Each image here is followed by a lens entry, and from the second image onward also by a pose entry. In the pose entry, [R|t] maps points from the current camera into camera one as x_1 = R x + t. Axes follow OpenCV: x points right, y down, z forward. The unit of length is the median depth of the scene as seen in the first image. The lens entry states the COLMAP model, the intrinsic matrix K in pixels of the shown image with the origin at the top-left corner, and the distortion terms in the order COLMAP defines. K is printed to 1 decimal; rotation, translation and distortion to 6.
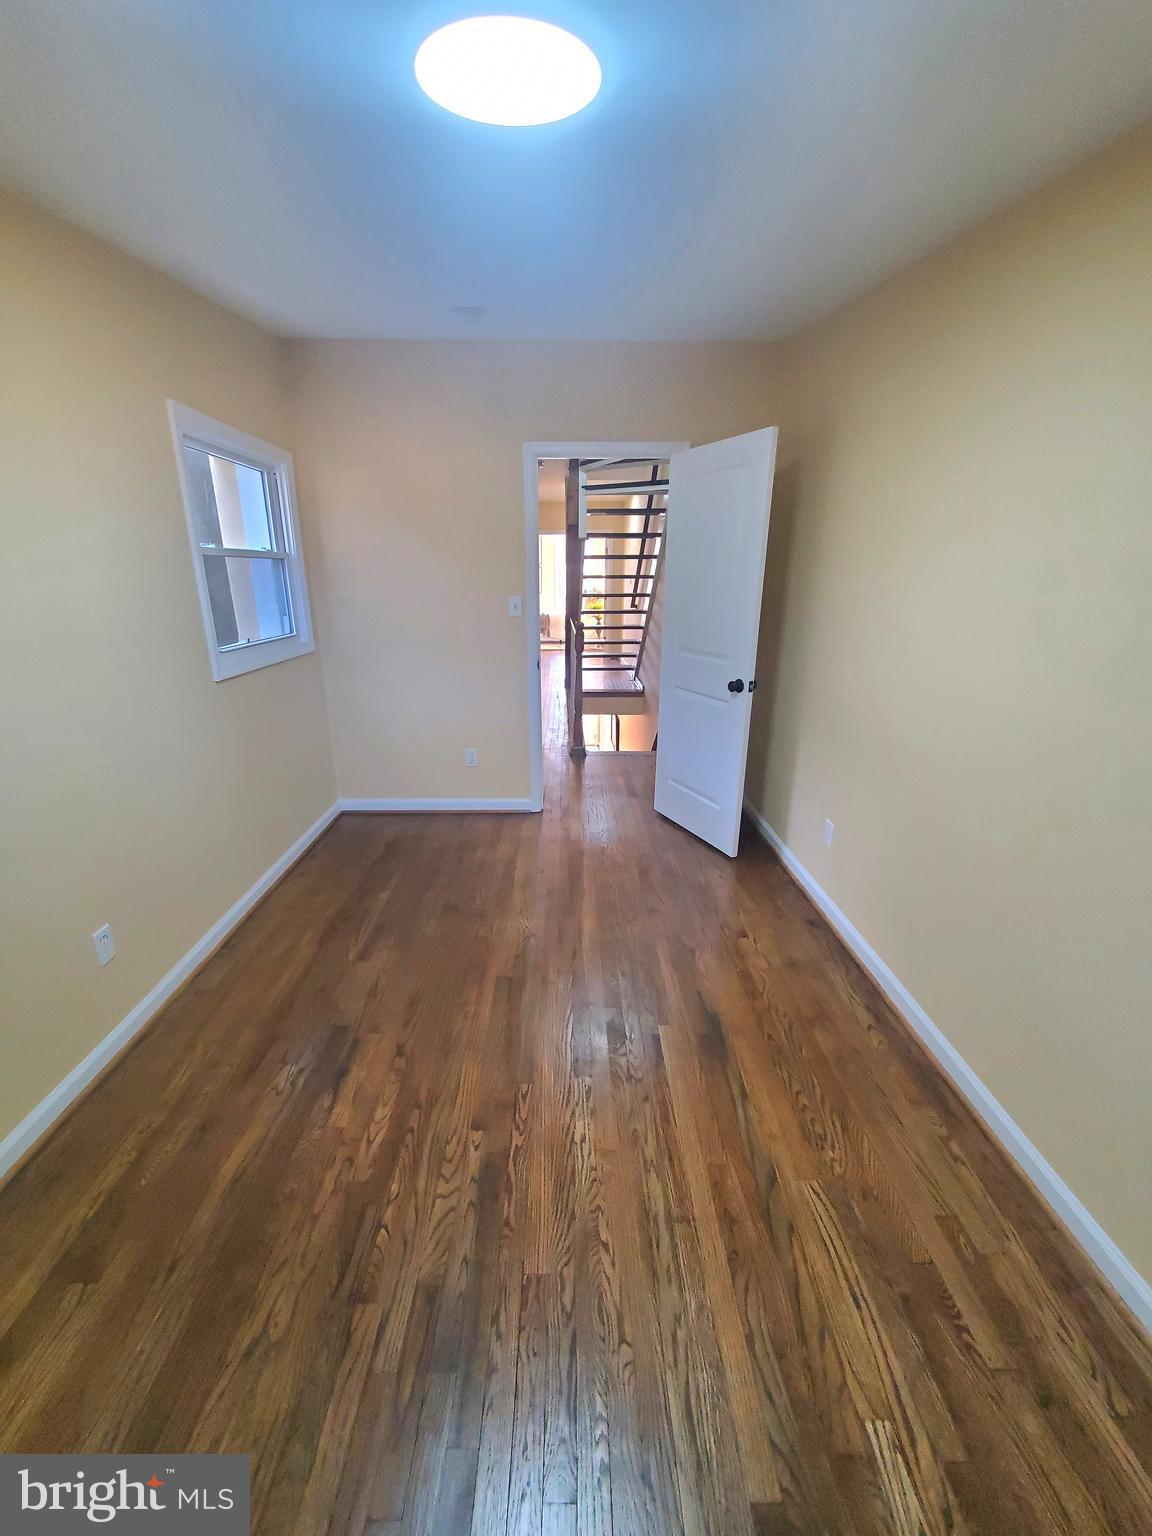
lens RADIAL K [[608.5, 0, 568.9], [0, 608.5, 765.3], [0, 0, 1]] dist [0.002442, -0.000292]
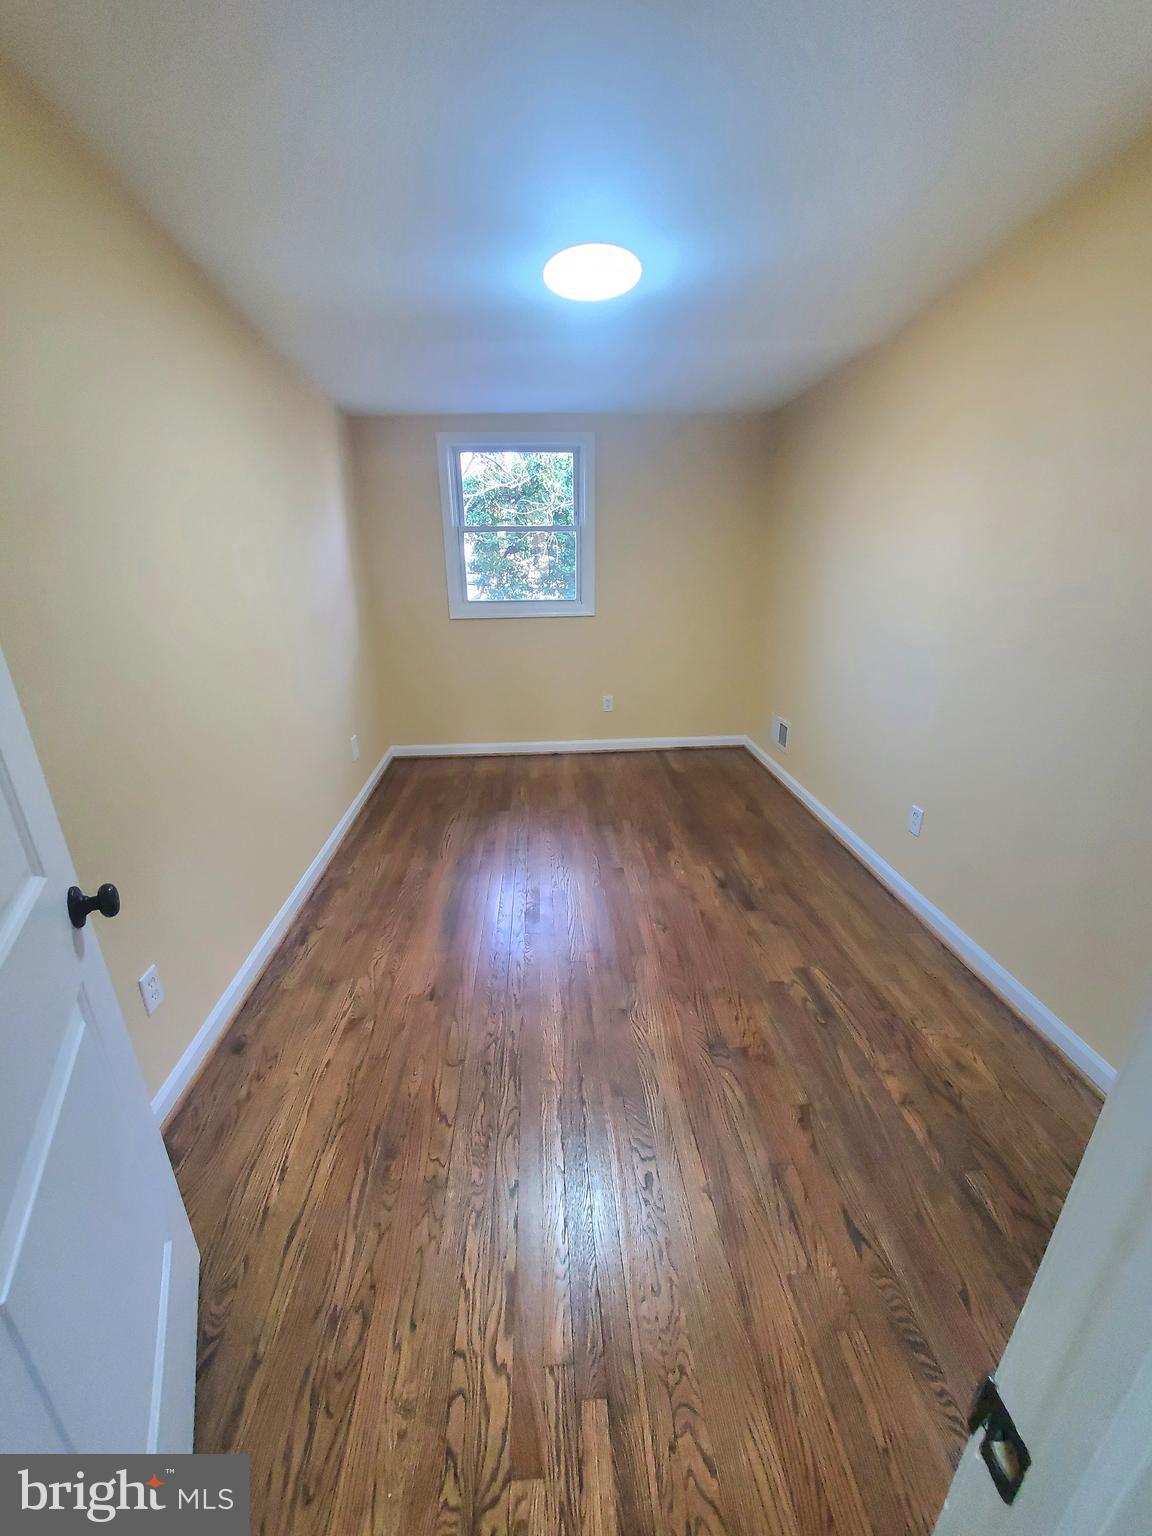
lens RADIAL K [[608.5, 0, 568.9], [0, 608.5, 765.3], [0, 0, 1]] dist [0.002442, -0.000292]
pose [[-0.998797, 0.027365, -0.040695, 0.042035], [-0.003368, 0.789594, 0.613621, -0.537032], [0.048924, 0.613020, -0.788551, 1.687327]]
